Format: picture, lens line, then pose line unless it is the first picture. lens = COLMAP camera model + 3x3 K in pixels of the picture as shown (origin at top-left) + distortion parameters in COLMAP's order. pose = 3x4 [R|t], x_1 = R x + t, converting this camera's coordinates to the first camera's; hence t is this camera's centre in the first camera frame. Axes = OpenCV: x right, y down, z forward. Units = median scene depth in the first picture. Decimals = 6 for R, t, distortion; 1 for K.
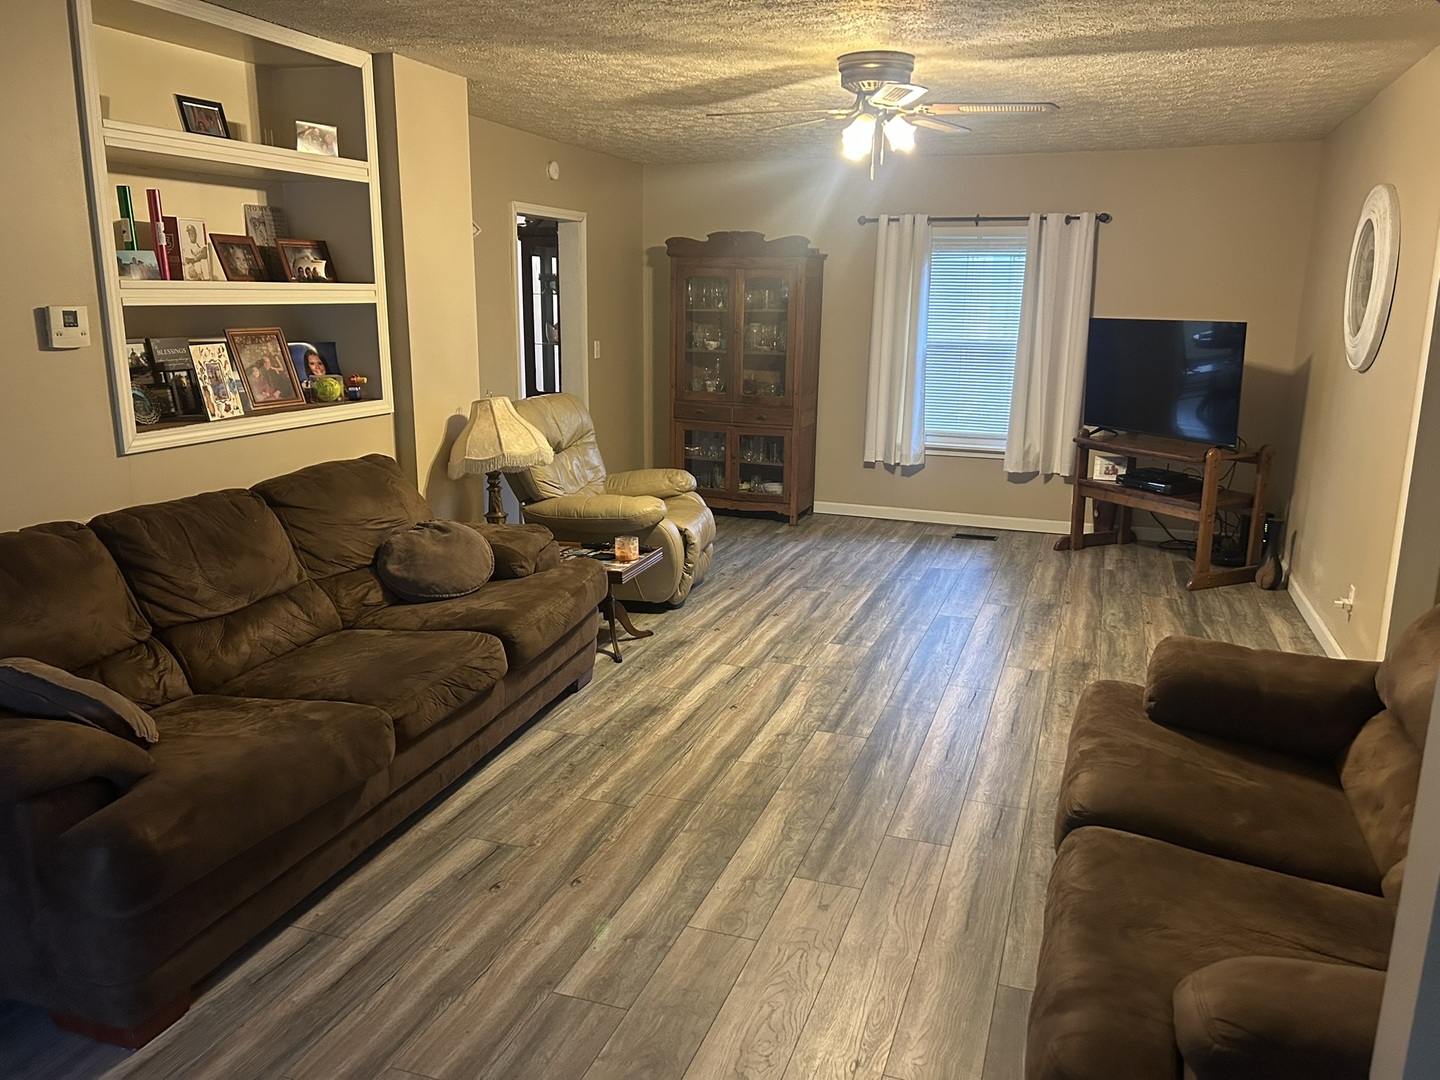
lens RADIAL K [[1087.7, 0, 717.5], [0, 1087.7, 541.0], [0, 0, 1]] dist [0.095208, -0.090020]
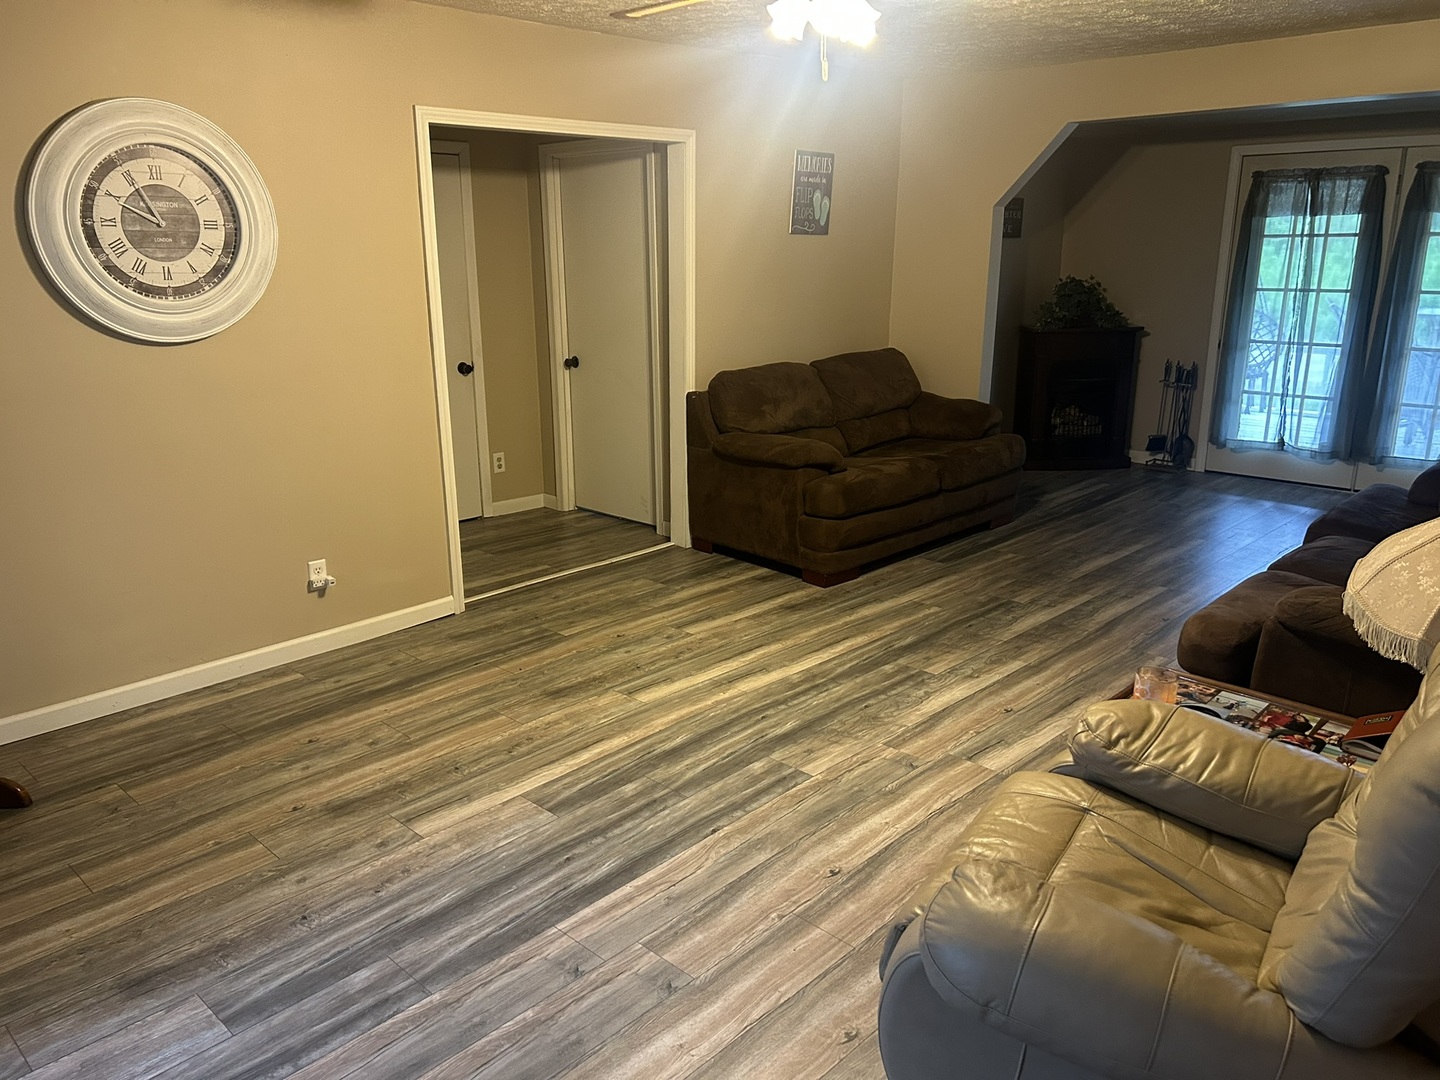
lens RADIAL K [[1087.7, 0, 744.9], [0, 1087.7, 549.1], [0, 0, 1]] dist [0.095208, -0.090020]
pose [[-0.920931, -0.110111, 0.373847, -0.096680], [0.083681, 0.881016, 0.465627, -0.359150], [-0.380636, 0.460095, -0.802140, 1.572003]]
